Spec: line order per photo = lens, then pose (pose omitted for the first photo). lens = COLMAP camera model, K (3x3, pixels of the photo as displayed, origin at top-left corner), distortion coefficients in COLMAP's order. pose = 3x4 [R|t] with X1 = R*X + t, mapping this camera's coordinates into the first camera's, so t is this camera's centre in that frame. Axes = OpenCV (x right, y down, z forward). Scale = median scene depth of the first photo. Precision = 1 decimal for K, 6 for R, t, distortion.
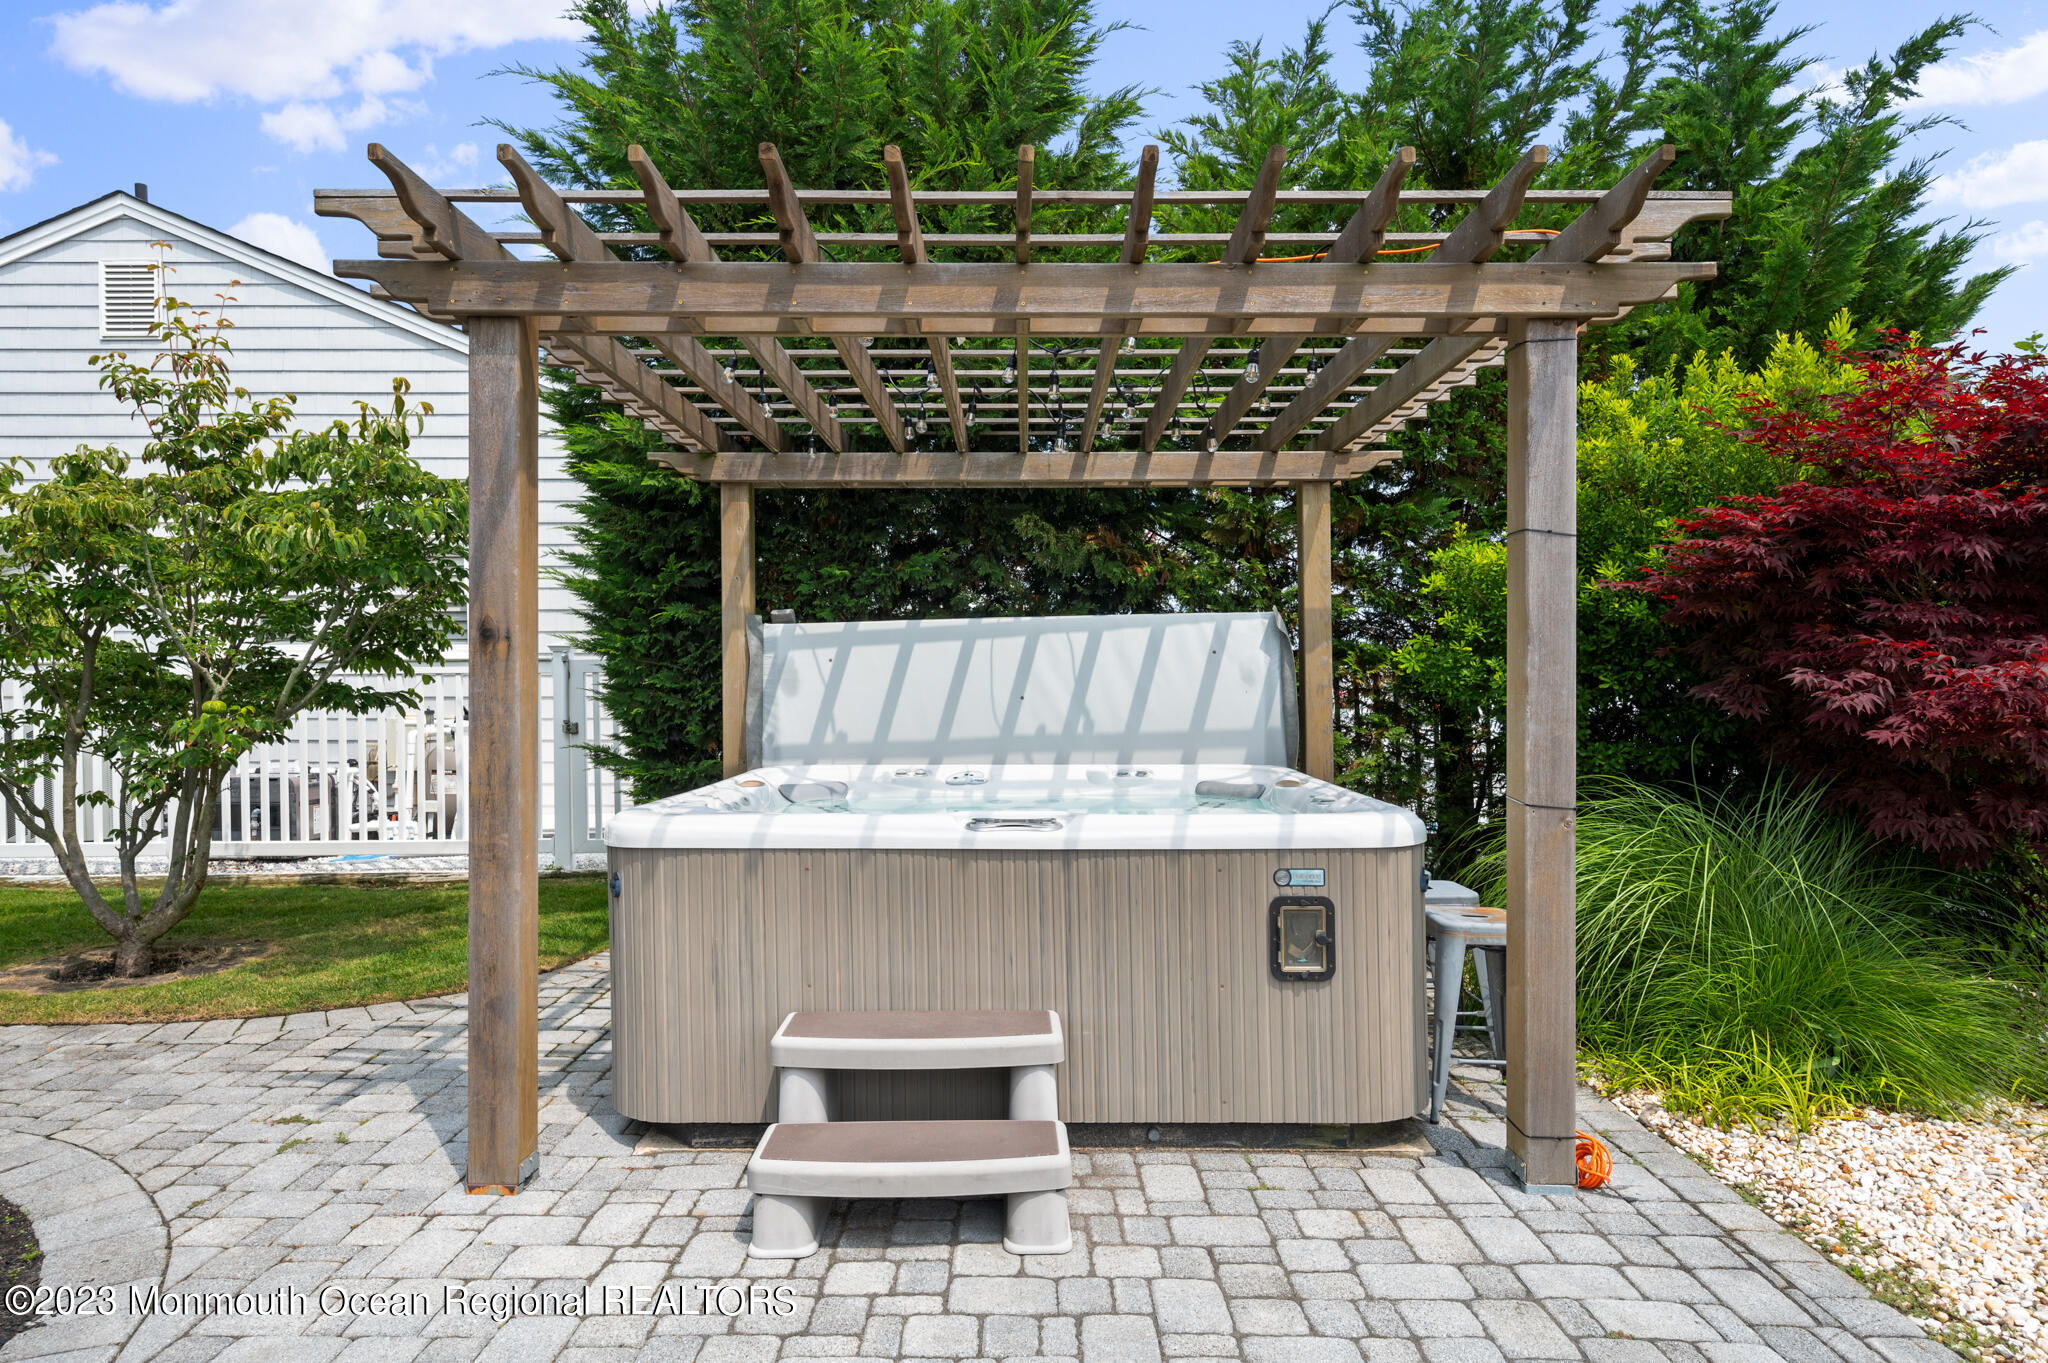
lens RADIAL K [[1203.1, 0, 1024.0], [0, 1203.1, 681.5], [0, 0, 1]] dist [-0.002151, -0.000654]
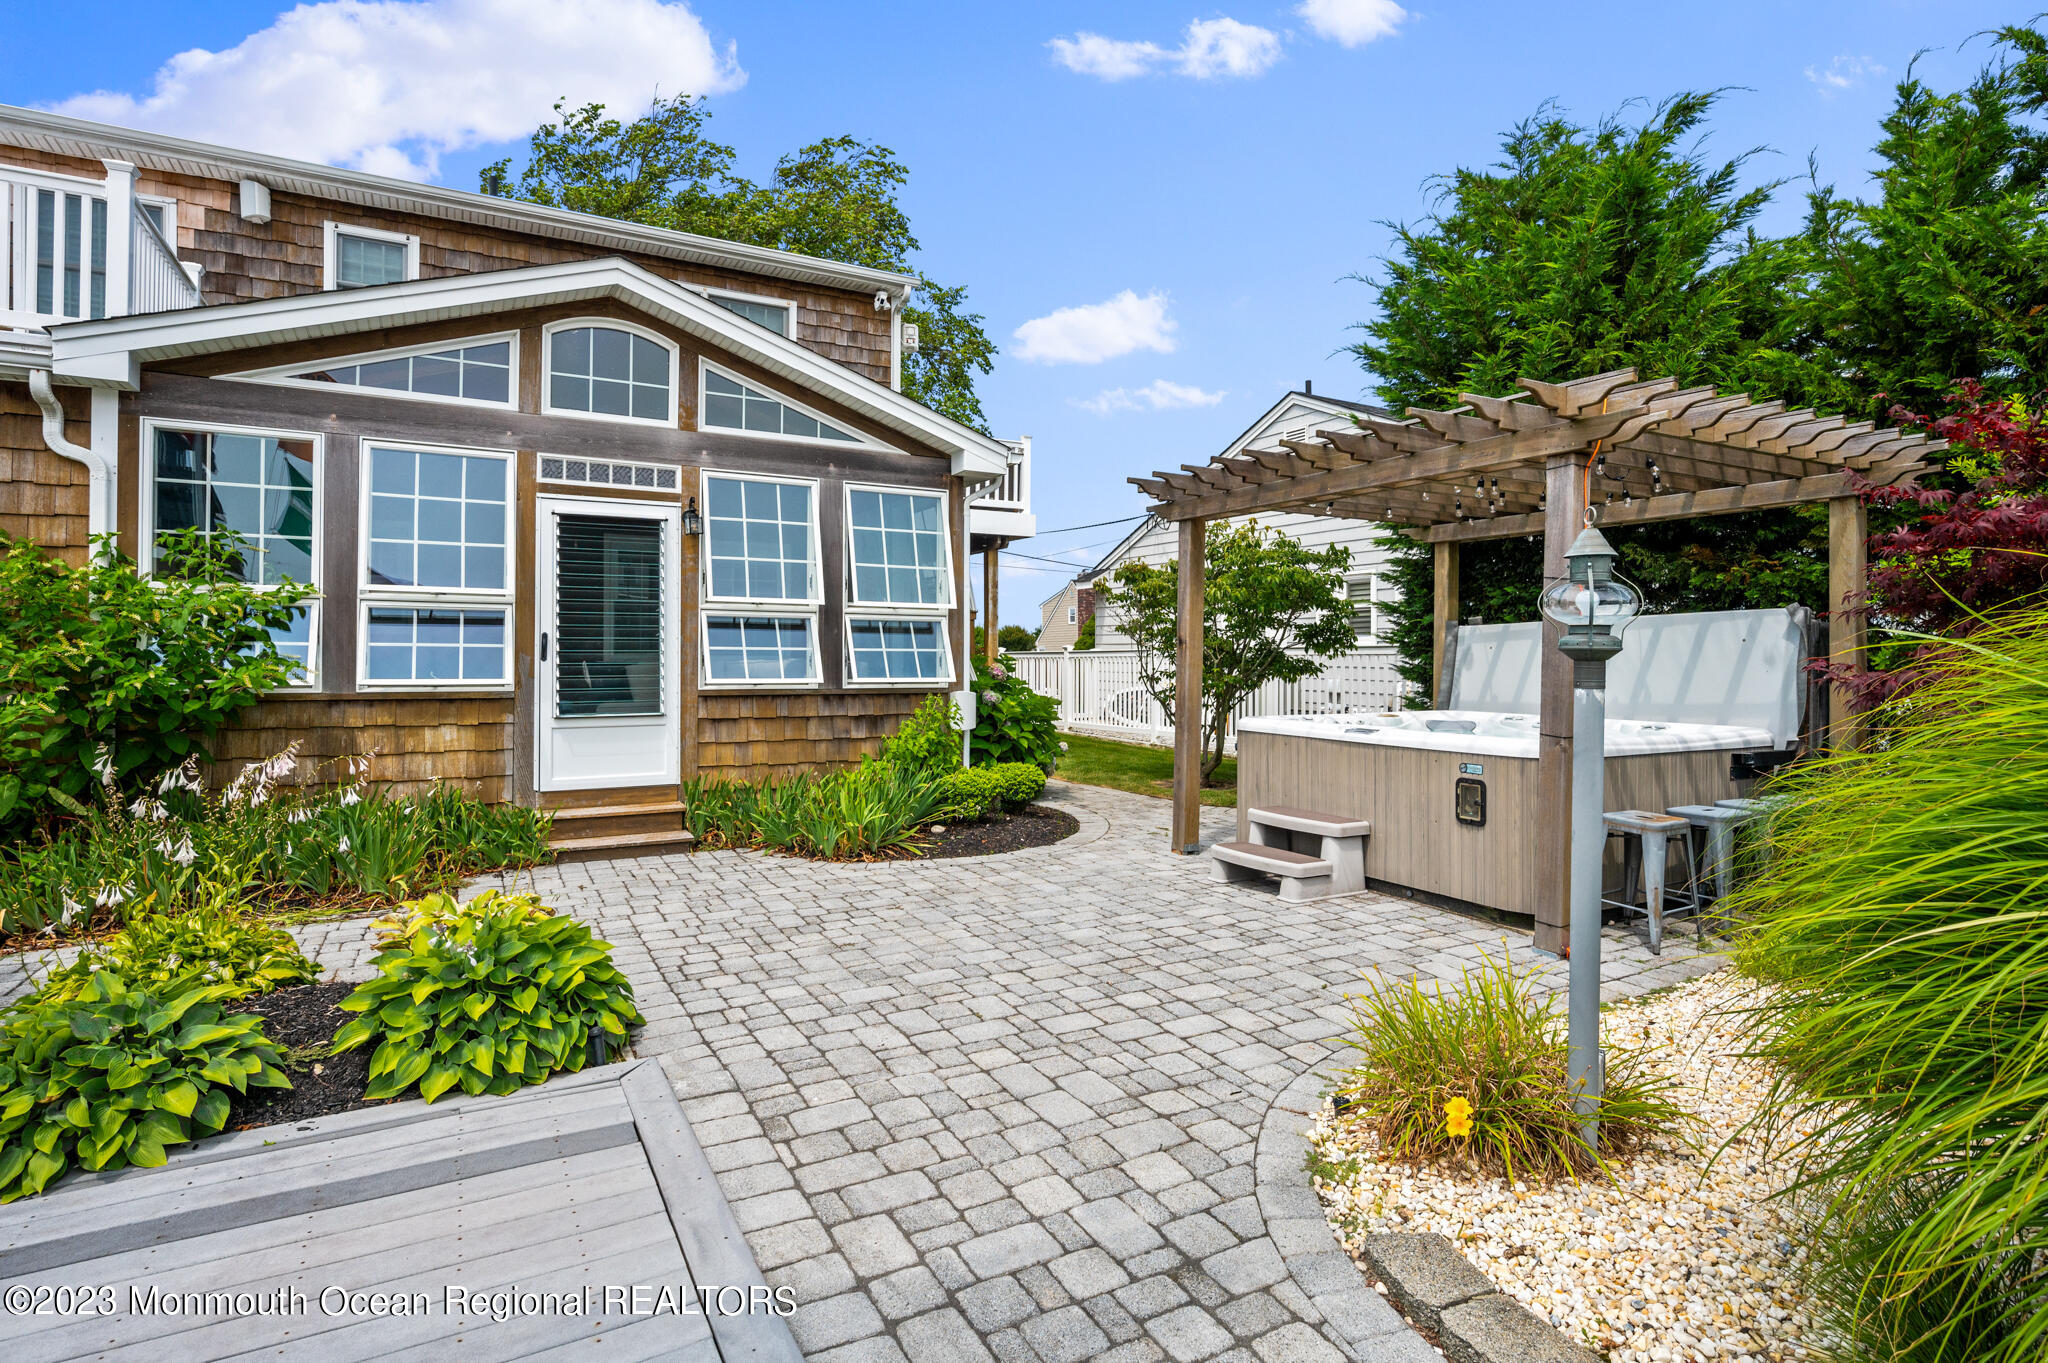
lens RADIAL K [[1027.8, 0, 1025.3], [0, 1027.8, 658.3], [0, 0, 1]] dist [-0.000232, -0.000048]
pose [[0.483141, 0.006937, -0.875515, 1.274311], [-0.010727, 0.999940, 0.002003, -0.002010], [0.875477, 0.008423, 0.483187, -0.359663]]
